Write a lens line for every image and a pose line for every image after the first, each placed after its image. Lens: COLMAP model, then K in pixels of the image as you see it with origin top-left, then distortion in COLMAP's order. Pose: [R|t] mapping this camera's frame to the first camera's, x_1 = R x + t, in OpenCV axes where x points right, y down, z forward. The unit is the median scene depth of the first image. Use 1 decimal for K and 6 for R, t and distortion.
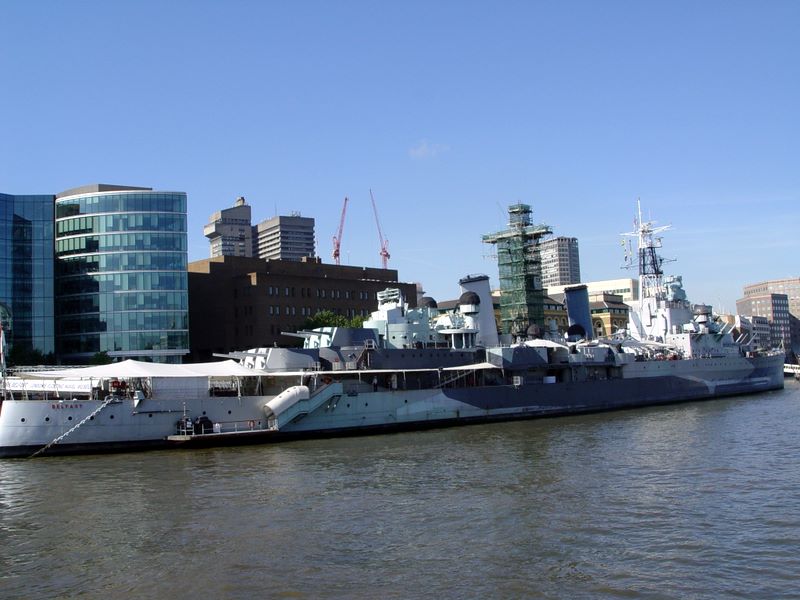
lens RADIAL K [[911.9, 0, 400.0], [0, 911.9, 300.0], [0, 0, 1]] dist [-0.197321, 0.225845]
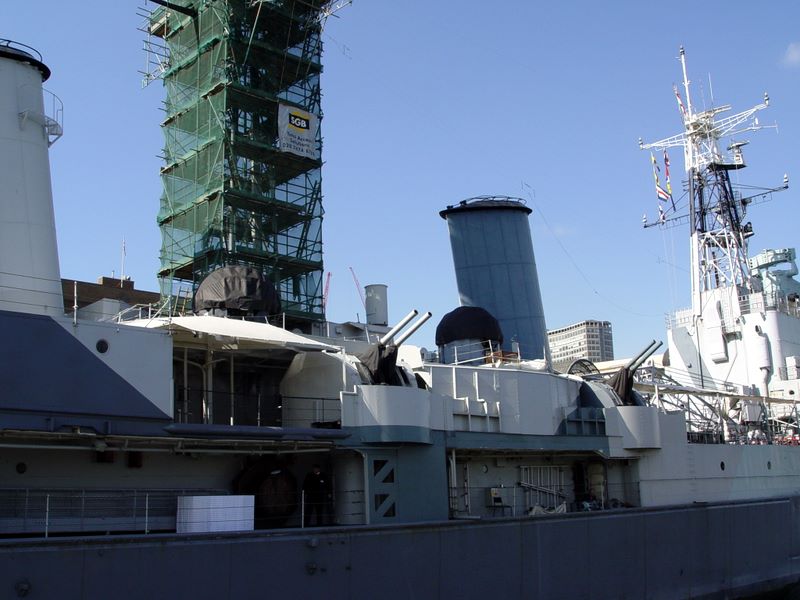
lens RADIAL K [[911.9, 0, 400.0], [0, 911.9, 300.0], [0, 0, 1]] dist [-0.197321, 0.225845]
pose [[0.998759, 0.003010, -0.049712, 0.161170], [-0.009138, 0.992302, -0.123501, 0.051078], [0.048957, 0.123802, 0.991098, 0.620749]]
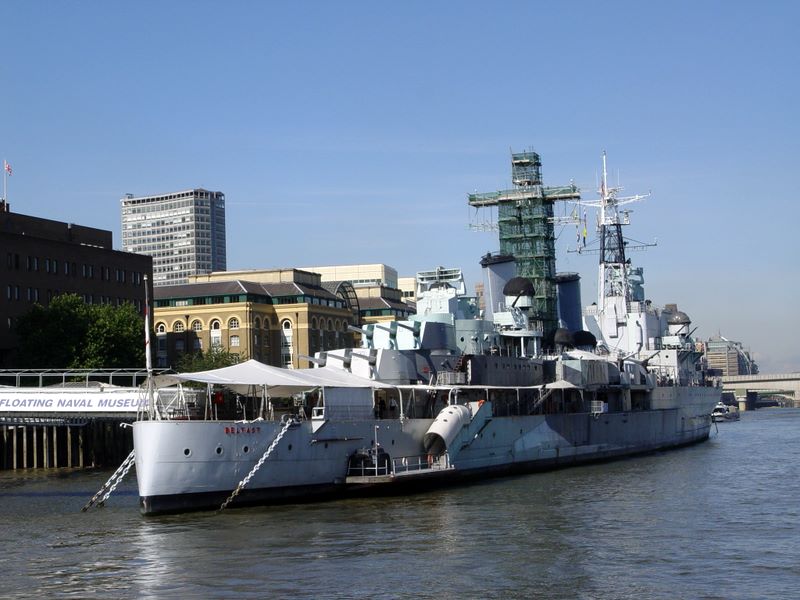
lens RADIAL K [[1517.8, 0, 400.0], [0, 1517.8, 300.0], [0, 0, 1]] dist [0.088163, 0.168394]
pose [[0.919413, 0.044121, 0.390811, -0.338183], [-0.046119, 0.998927, -0.004276, 0.012779], [-0.390580, -0.014092, 0.920461, -0.019090]]
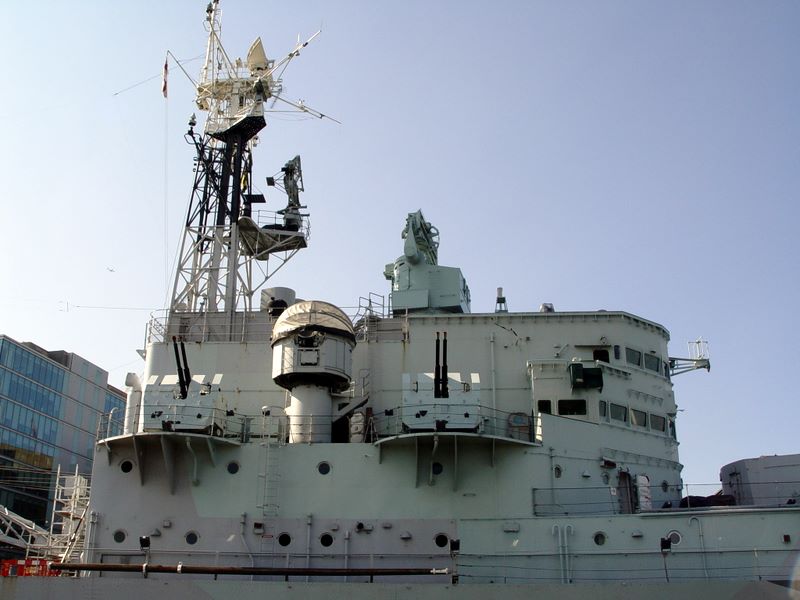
lens RADIAL K [[911.9, 0, 400.0], [0, 911.9, 300.0], [0, 0, 1]] dist [-0.197321, 0.225845]
pose [[0.653199, -0.241576, -0.717616, 0.492796], [0.037157, 0.956825, -0.288281, 0.063533], [0.756274, 0.161640, 0.633973, 0.897295]]
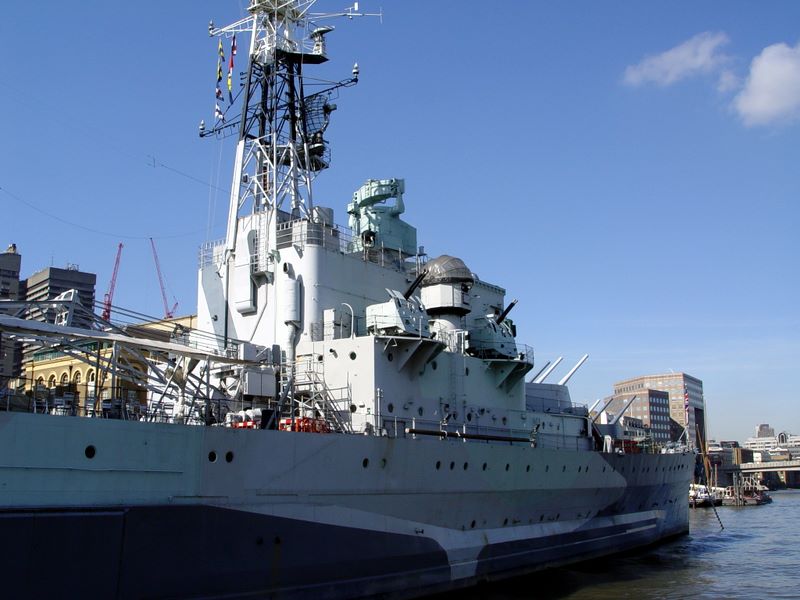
lens RADIAL K [[911.9, 0, 400.0], [0, 911.9, 300.0], [0, 0, 1]] dist [-0.197321, 0.225845]
pose [[0.989742, 0.063804, 0.127830, 0.288424], [-0.048573, 0.991716, -0.118910, 0.055834], [-0.134358, 0.111481, 0.984642, 0.725194]]
